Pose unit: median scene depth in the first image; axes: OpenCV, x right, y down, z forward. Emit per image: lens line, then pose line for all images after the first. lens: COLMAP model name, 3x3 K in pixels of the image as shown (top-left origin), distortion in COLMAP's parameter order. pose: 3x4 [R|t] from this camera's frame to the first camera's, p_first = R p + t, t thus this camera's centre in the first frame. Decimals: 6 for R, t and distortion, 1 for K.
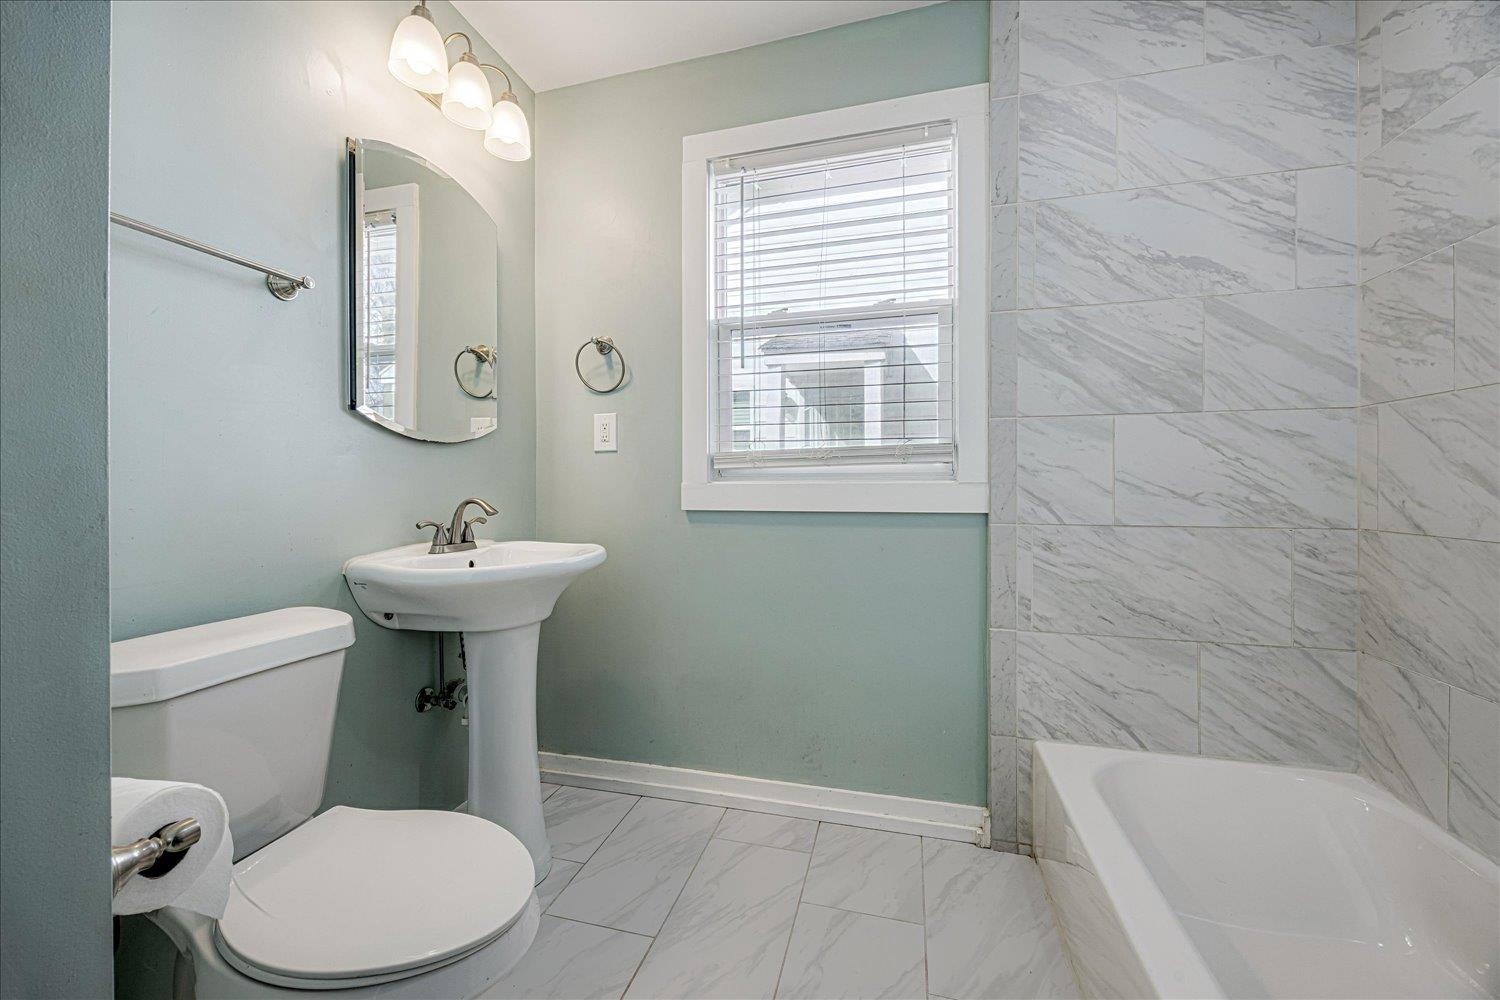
lens RADIAL K [[579.5, 0, 749.3], [0, 579.5, 496.1], [0, 0, 1]] dist [-0.002052, -0.000016]
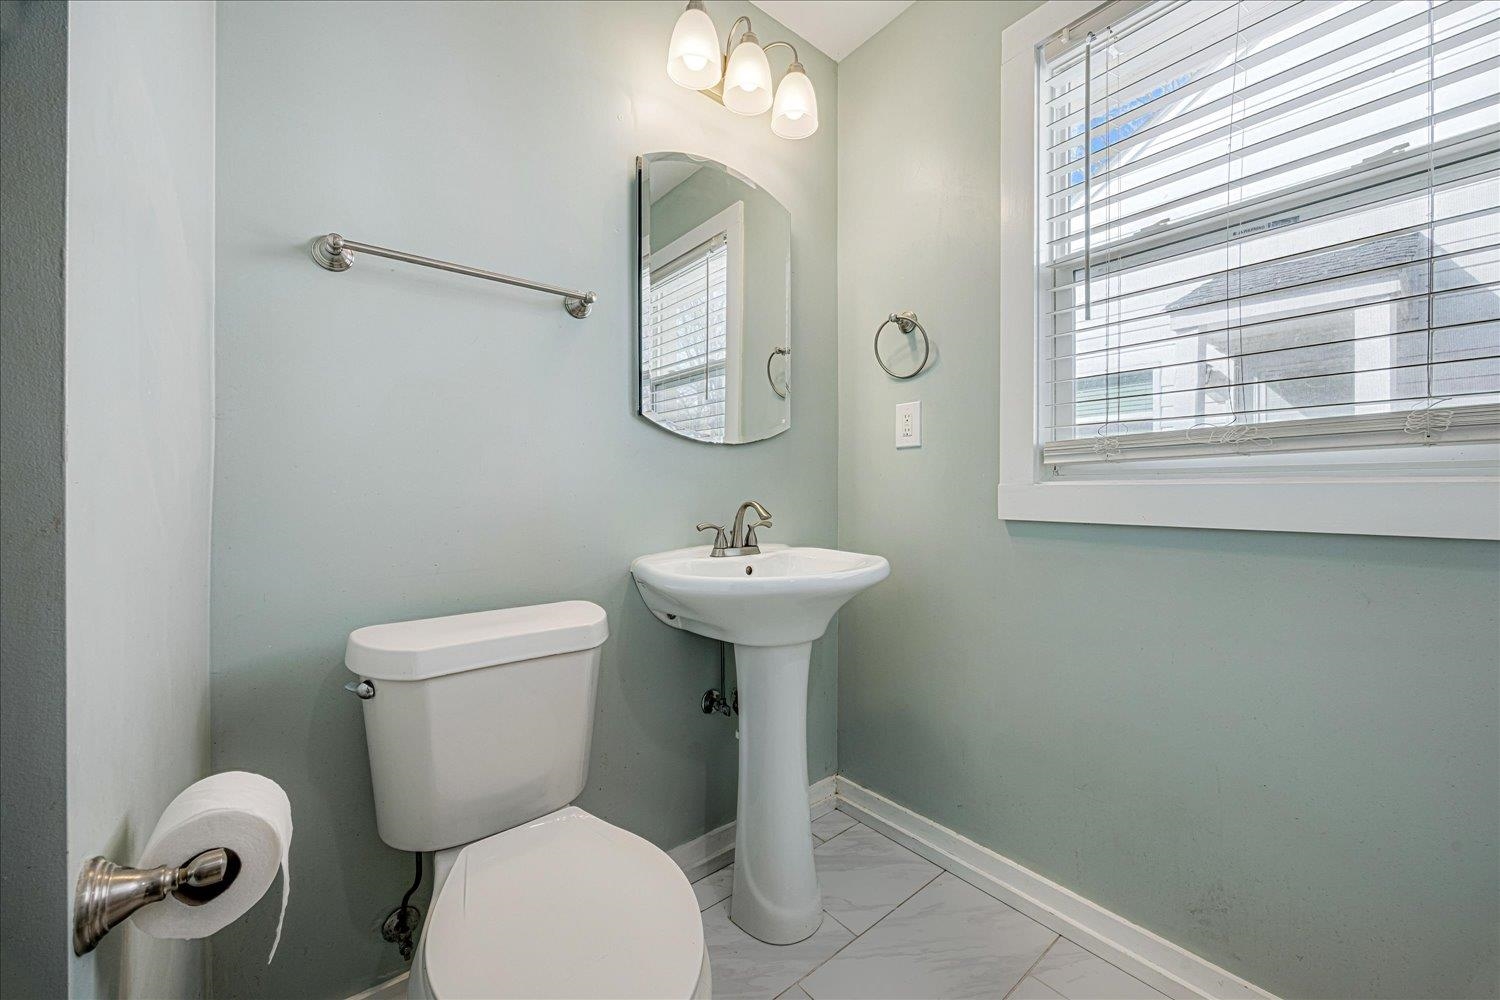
lens RADIAL K [[579.5, 0, 749.3], [0, 579.5, 496.1], [0, 0, 1]] dist [-0.002052, -0.000016]
pose [[0.814849, 0.007021, -0.579631, 0.064743], [-0.009770, 0.999951, -0.001622, -0.002312], [0.579591, 0.006984, 0.814878, 0.201033]]
